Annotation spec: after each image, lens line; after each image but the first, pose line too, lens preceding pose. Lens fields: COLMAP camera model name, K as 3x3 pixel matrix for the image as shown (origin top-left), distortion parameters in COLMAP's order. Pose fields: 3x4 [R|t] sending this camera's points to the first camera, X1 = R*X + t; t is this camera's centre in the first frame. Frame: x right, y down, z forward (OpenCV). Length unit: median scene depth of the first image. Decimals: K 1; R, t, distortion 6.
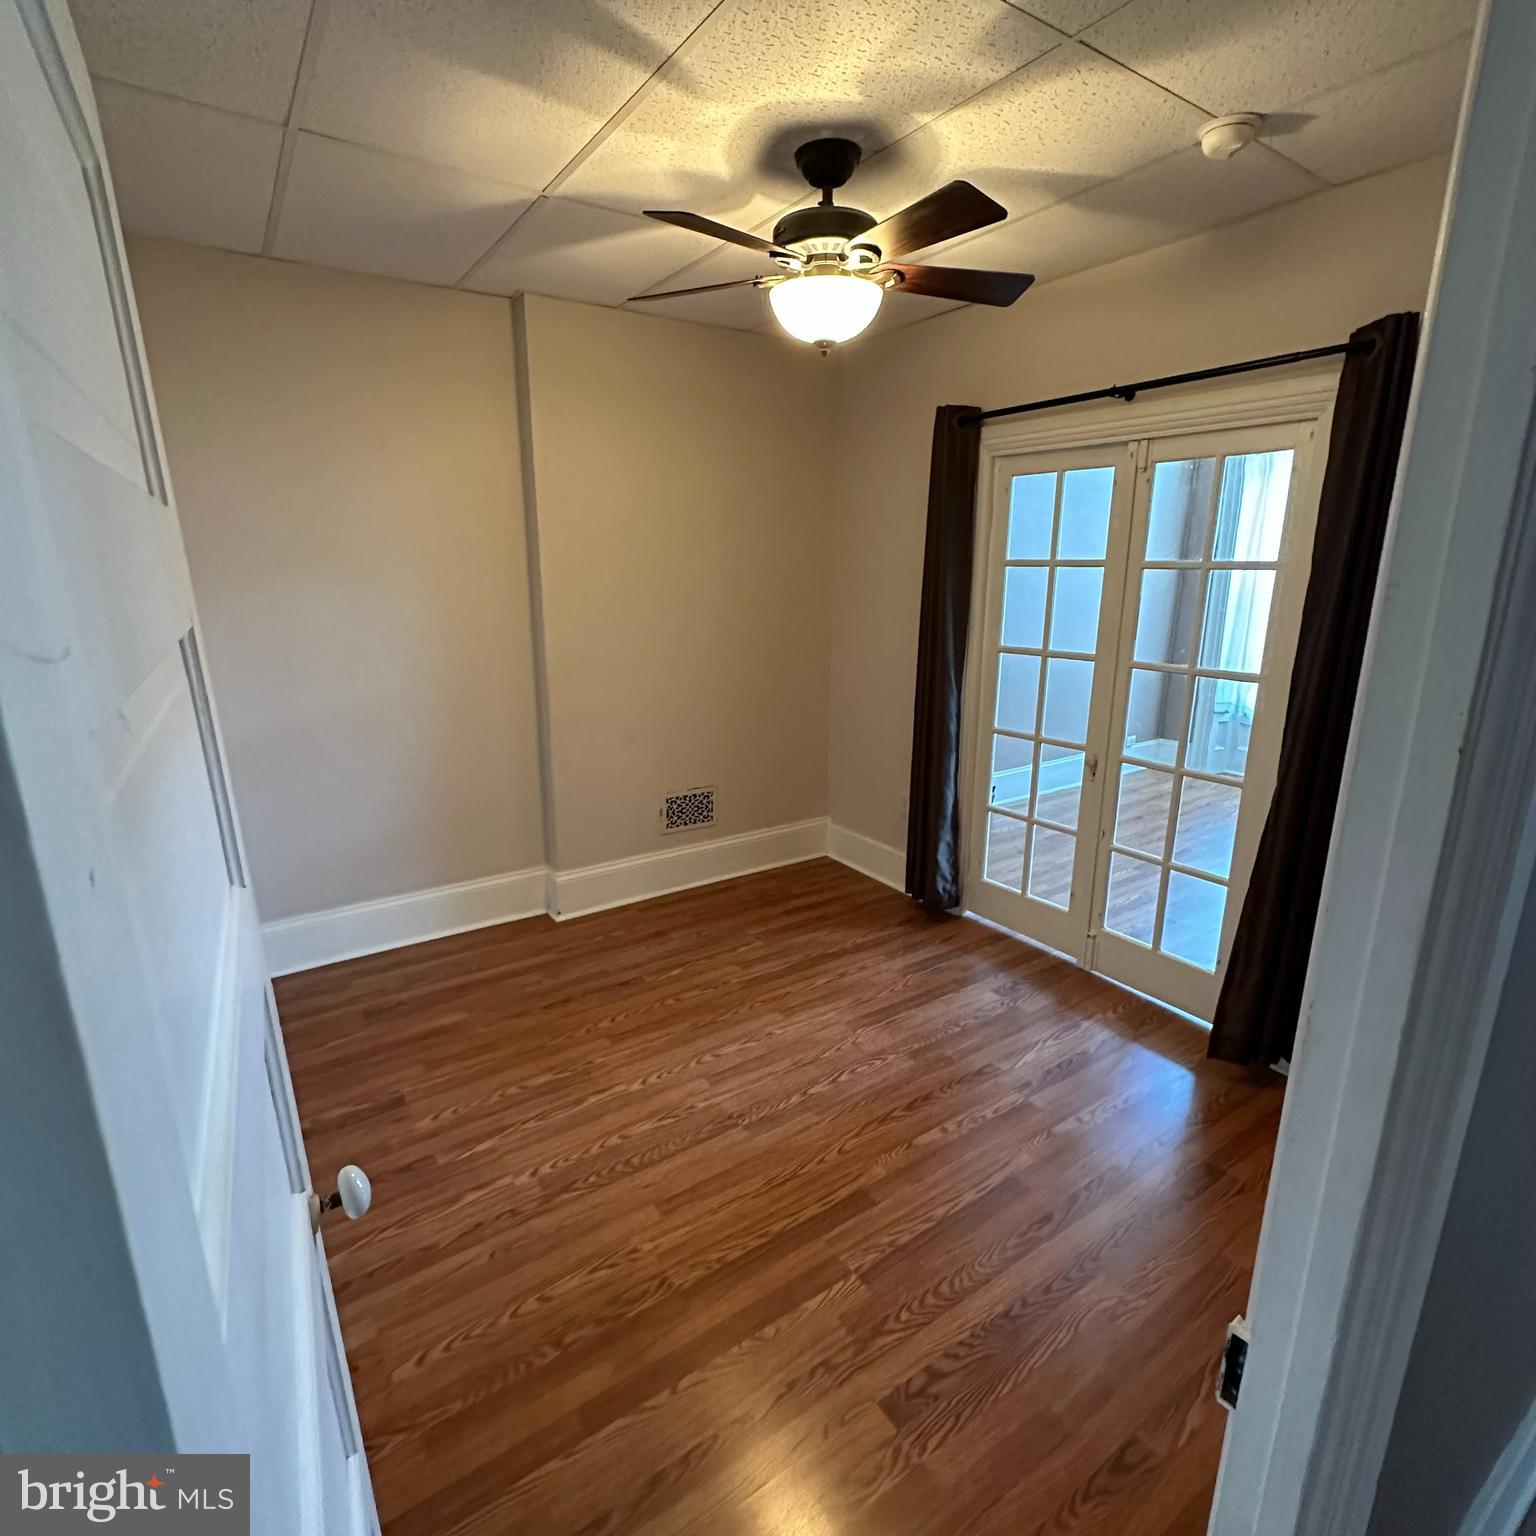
lens RADIAL K [[812.3, 0, 773.4], [0, 812.3, 781.7], [0, 0, 1]] dist [-0.006040, 0.001791]
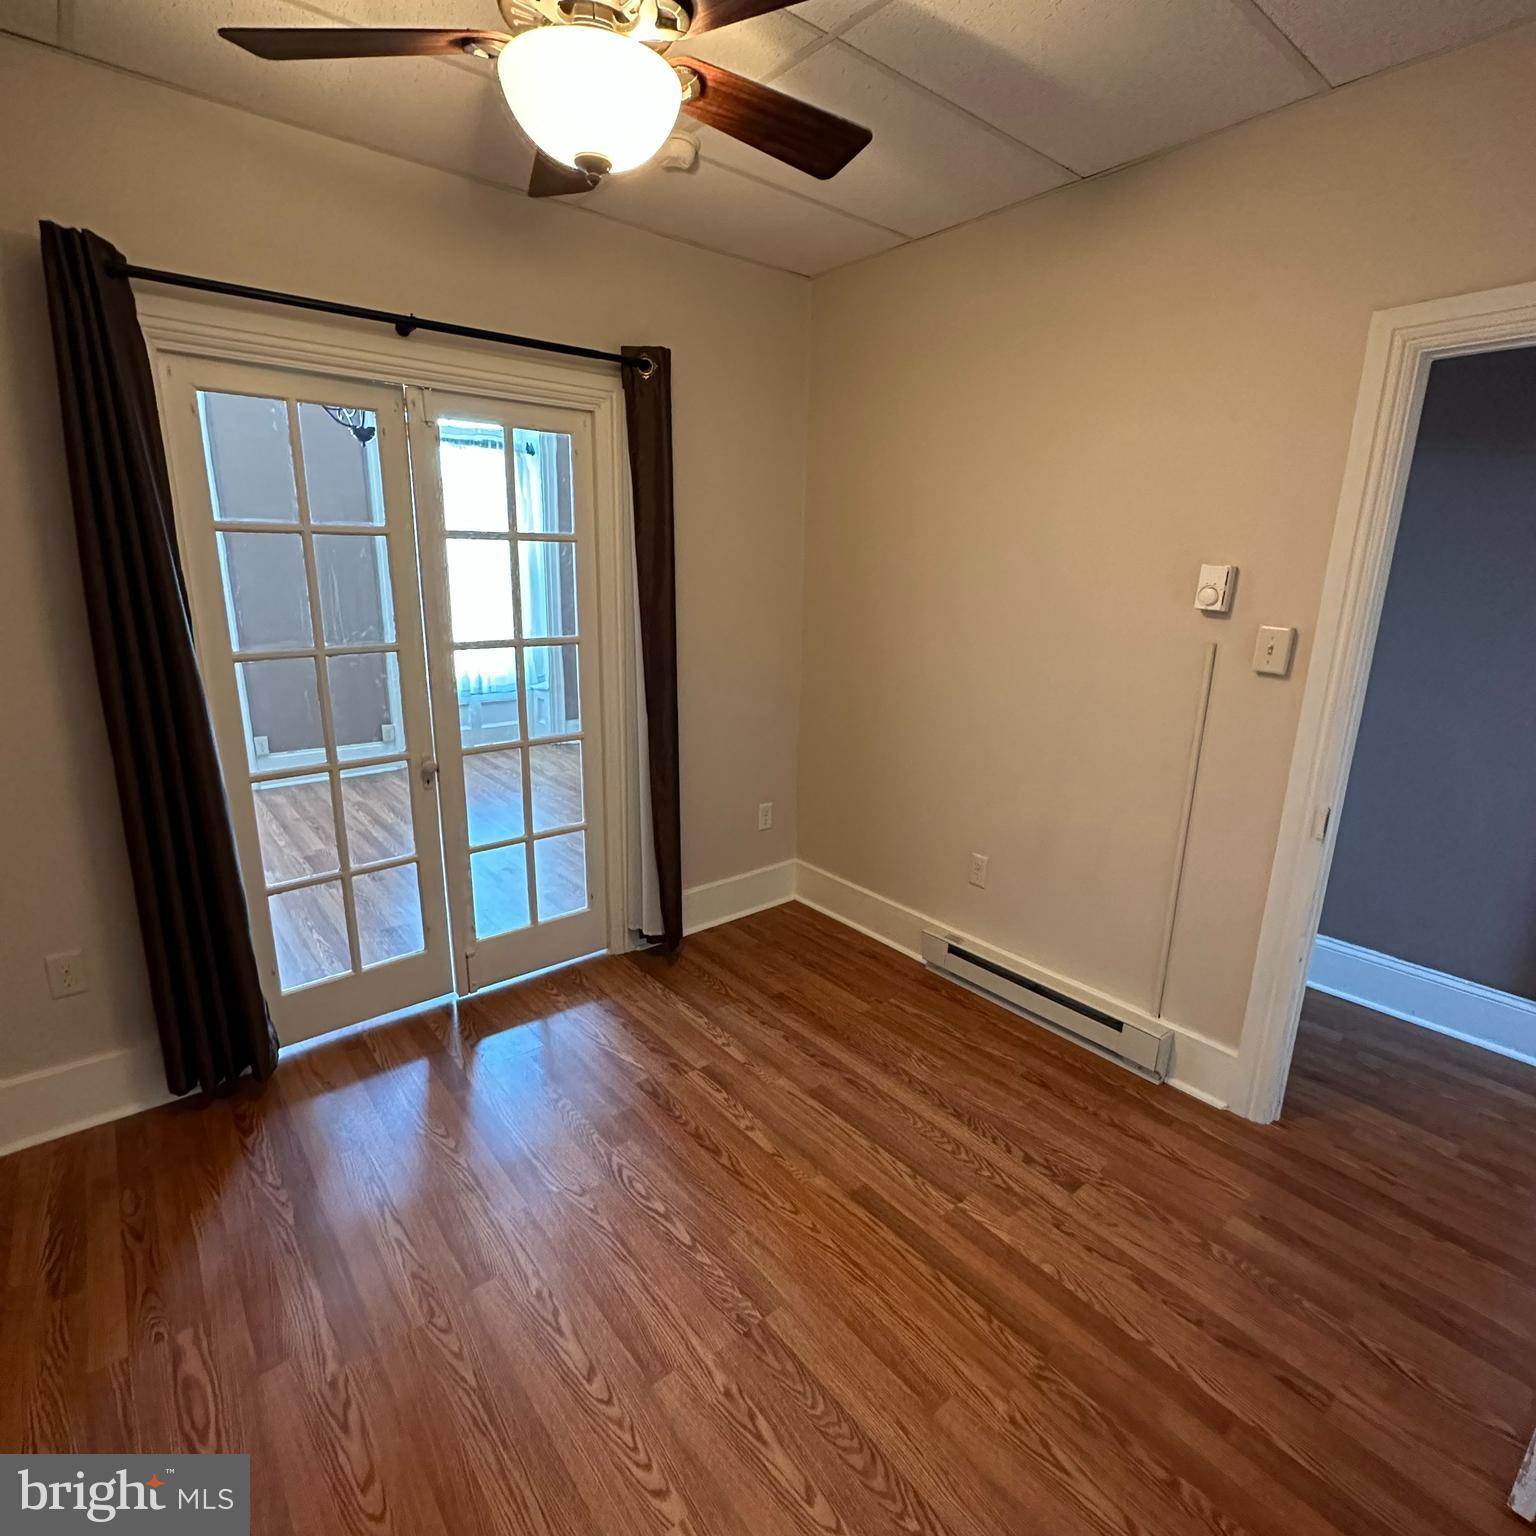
lens RADIAL K [[812.3, 0, 777.2], [0, 812.3, 771.6], [0, 0, 1]] dist [-0.006040, 0.001791]
pose [[-0.093134, -0.251412, 0.963389, -0.627506], [0.246115, 0.931754, 0.266949, -0.212987], [-0.964756, 0.261966, -0.024901, 0.921486]]
